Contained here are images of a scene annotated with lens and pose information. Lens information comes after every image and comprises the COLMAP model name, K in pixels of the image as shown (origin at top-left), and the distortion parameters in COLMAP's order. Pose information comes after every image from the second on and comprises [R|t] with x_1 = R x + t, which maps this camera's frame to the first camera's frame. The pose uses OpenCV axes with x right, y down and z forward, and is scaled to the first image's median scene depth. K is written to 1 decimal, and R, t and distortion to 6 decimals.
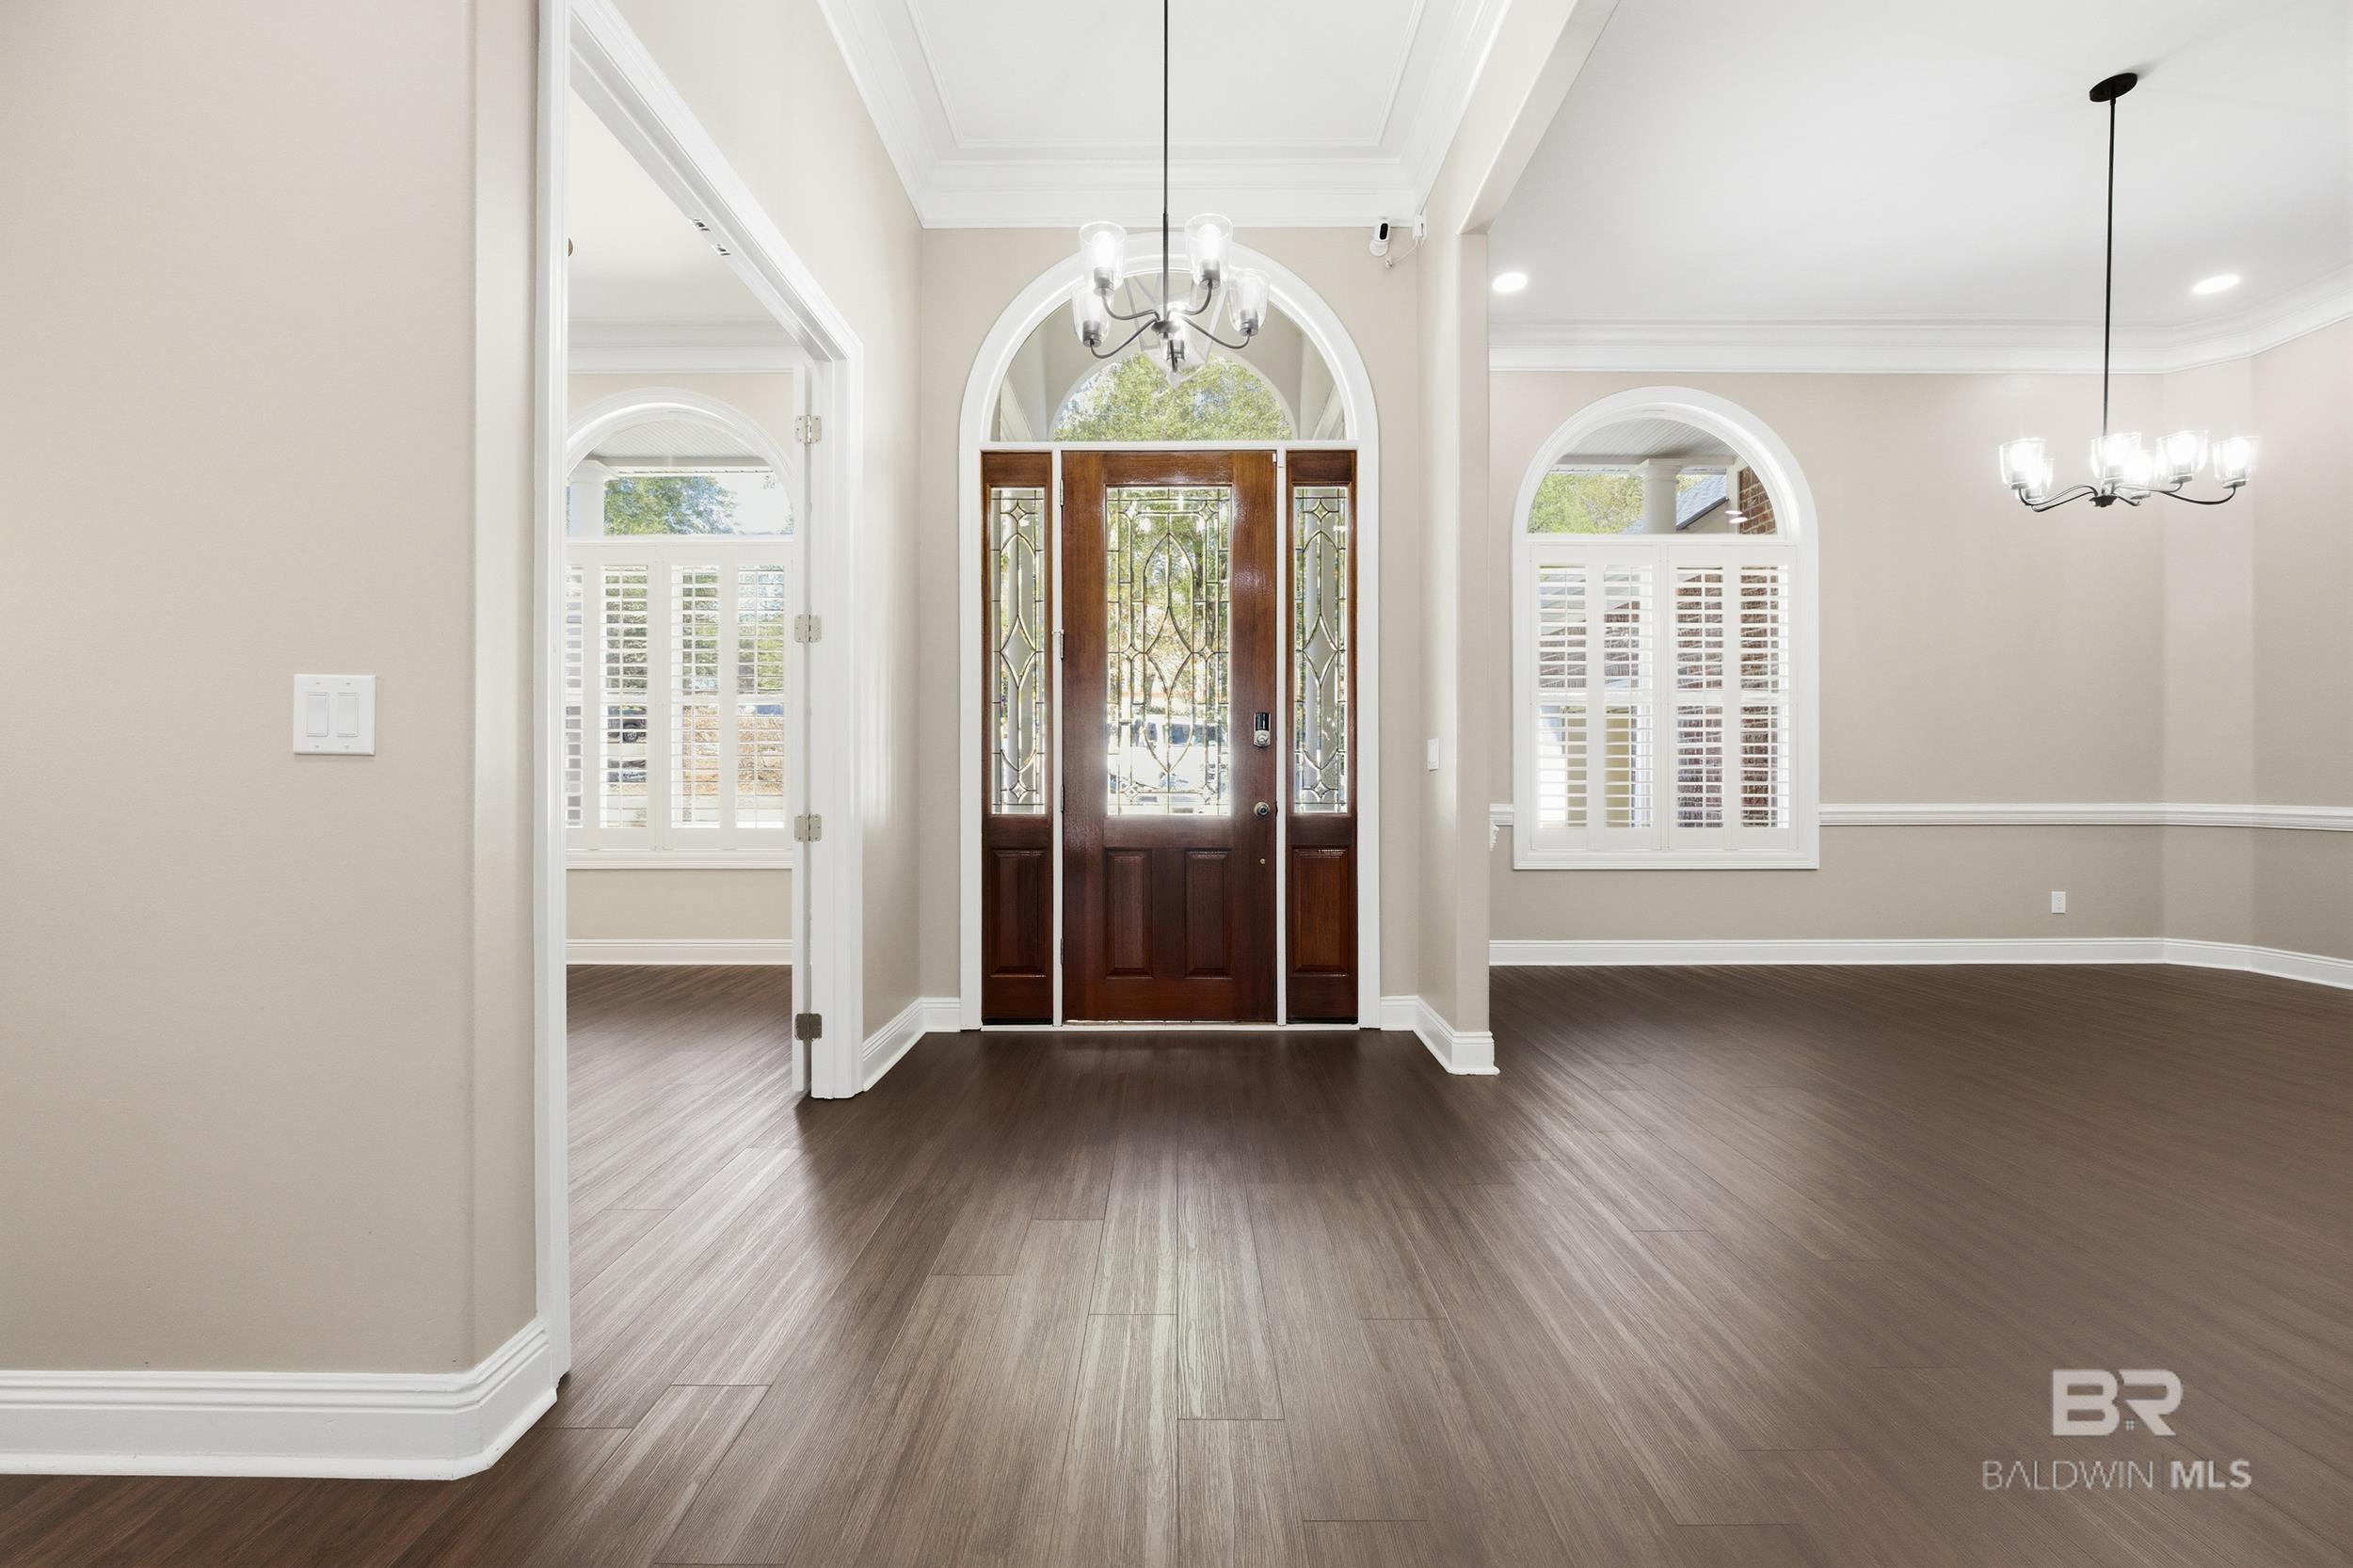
lens RADIAL K [[1056.0, 0, 1175.6], [0, 1056.0, 788.0], [0, 0, 1]] dist [-0.001754, 0.000709]
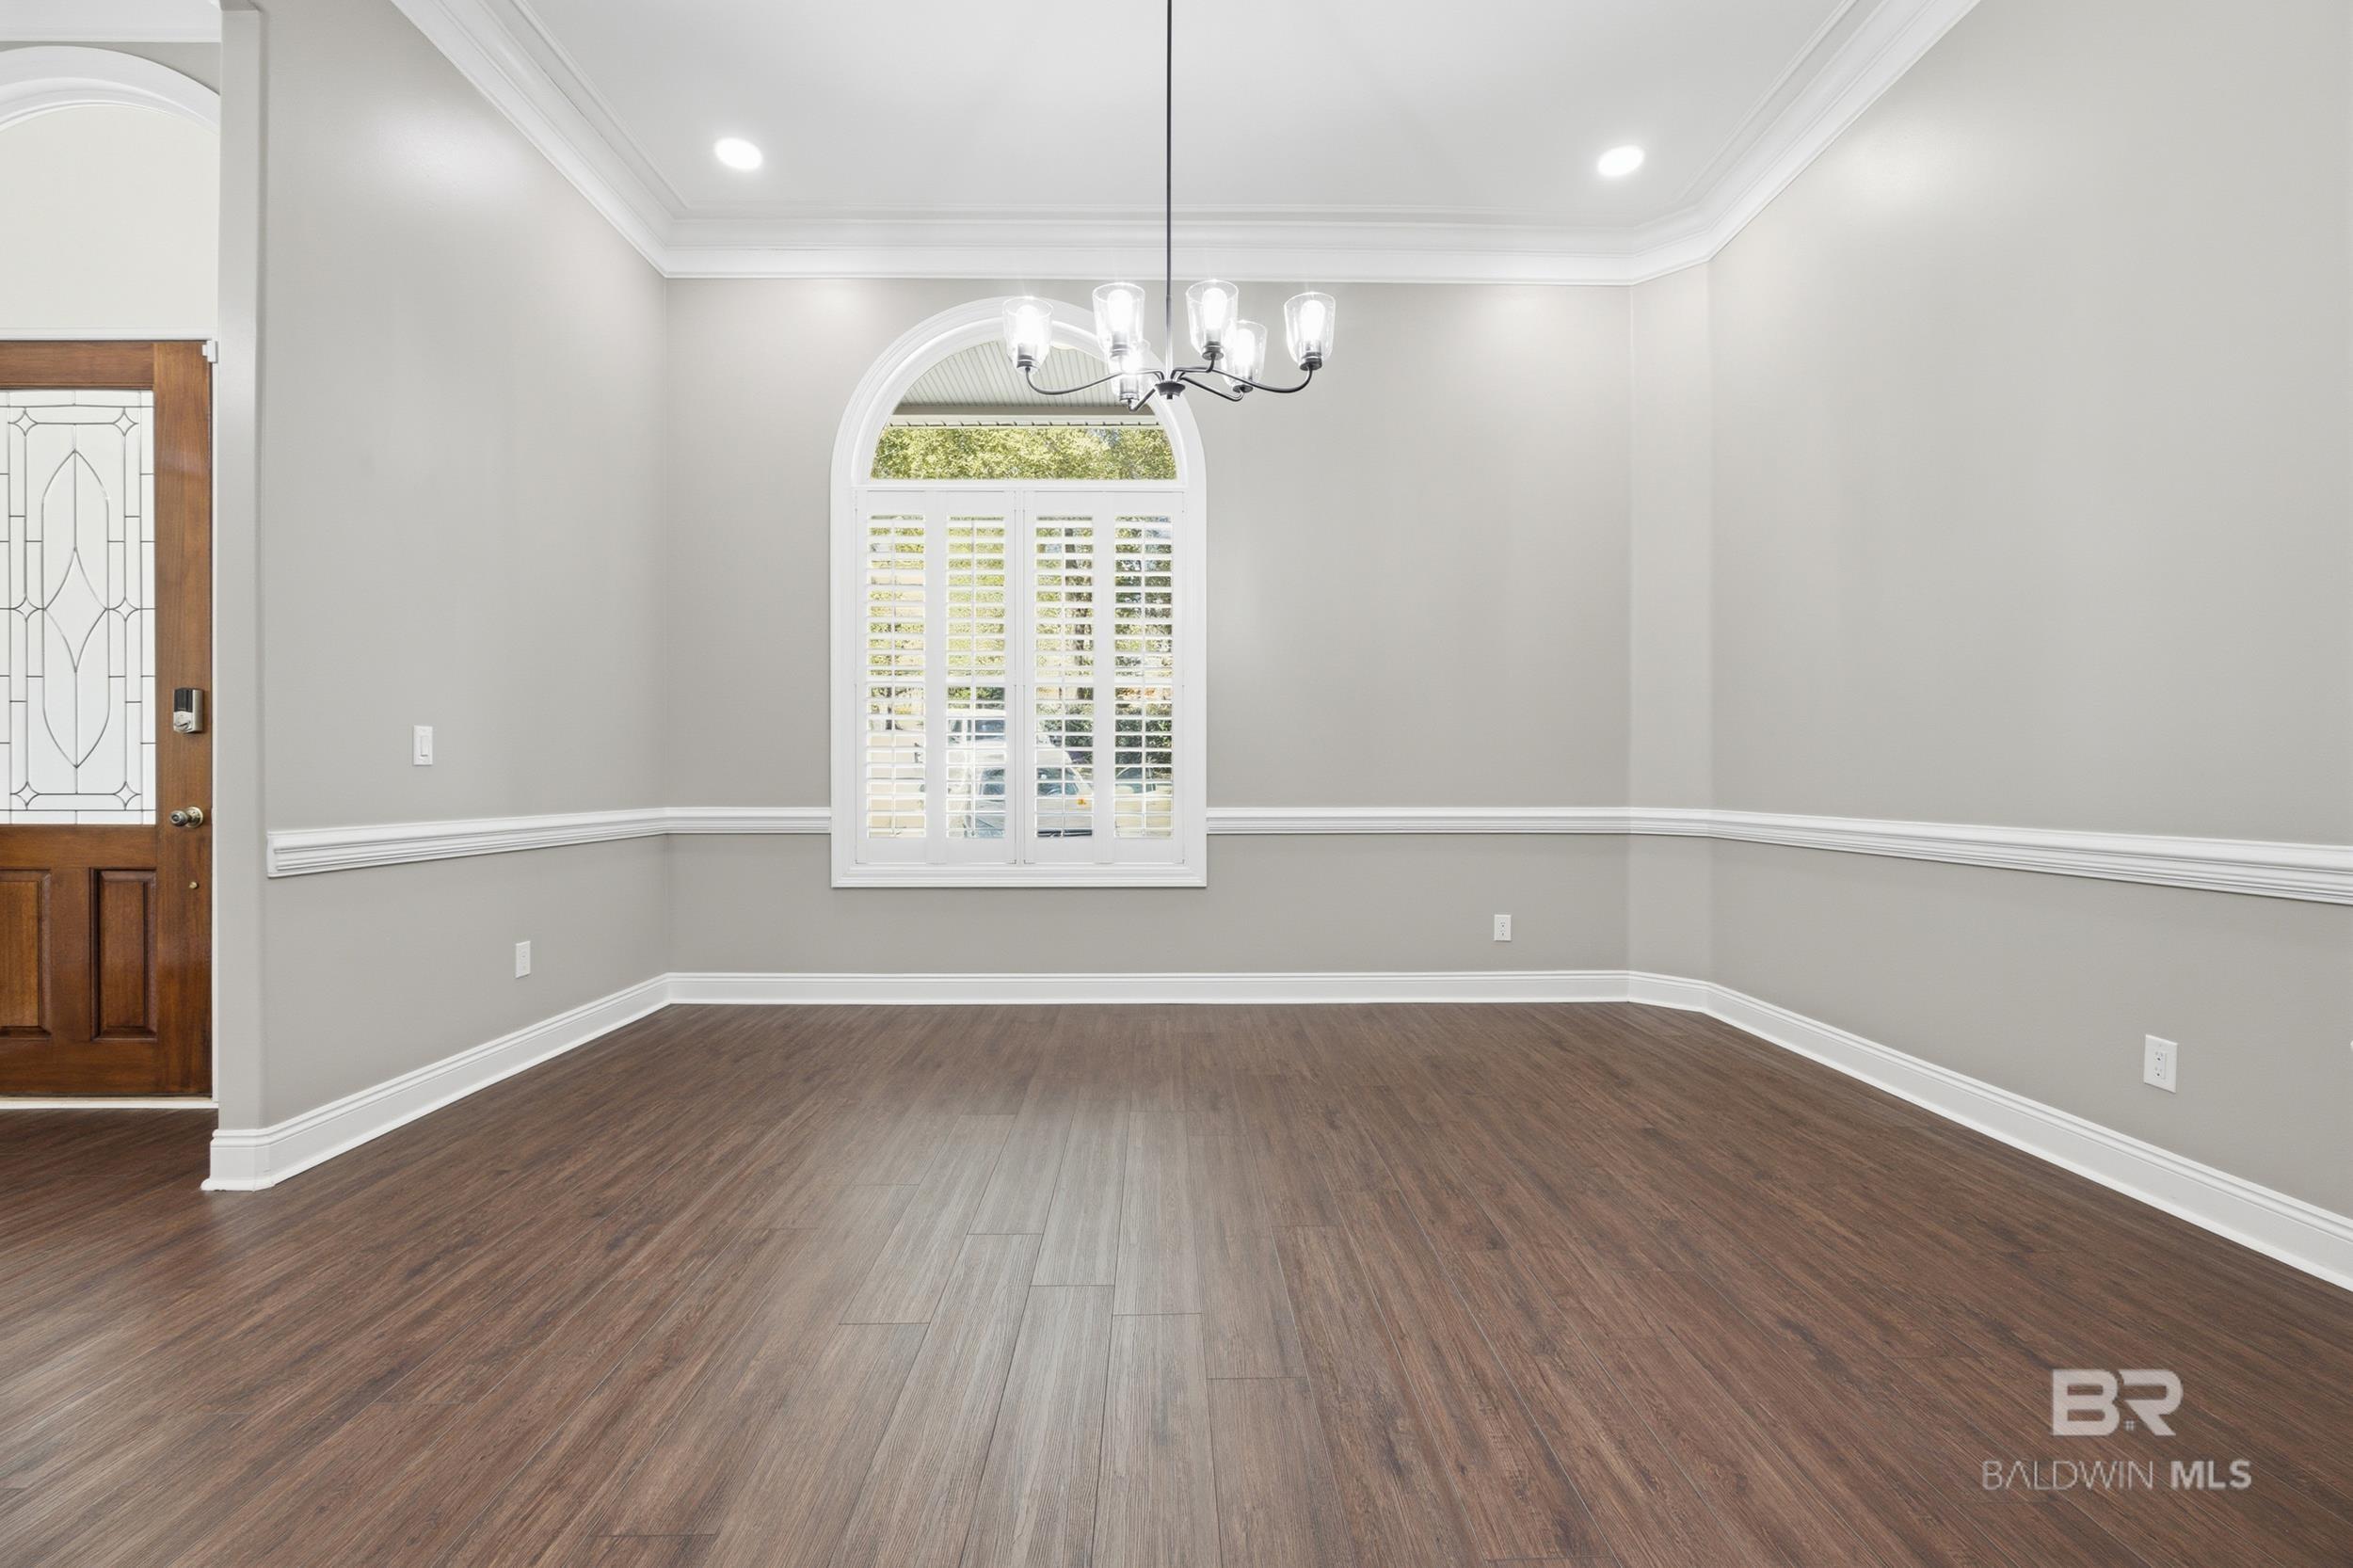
lens RADIAL K [[1056.0, 0, 1169.7], [0, 1056.0, 788.0], [0, 0, 1]] dist [-0.001754, 0.000709]
pose [[0.999989, 0.000879, 0.004613, 0.578367], [-0.000864, 0.999994, -0.003430, 0.002472], [-0.004616, 0.003426, 0.999983, 0.181145]]
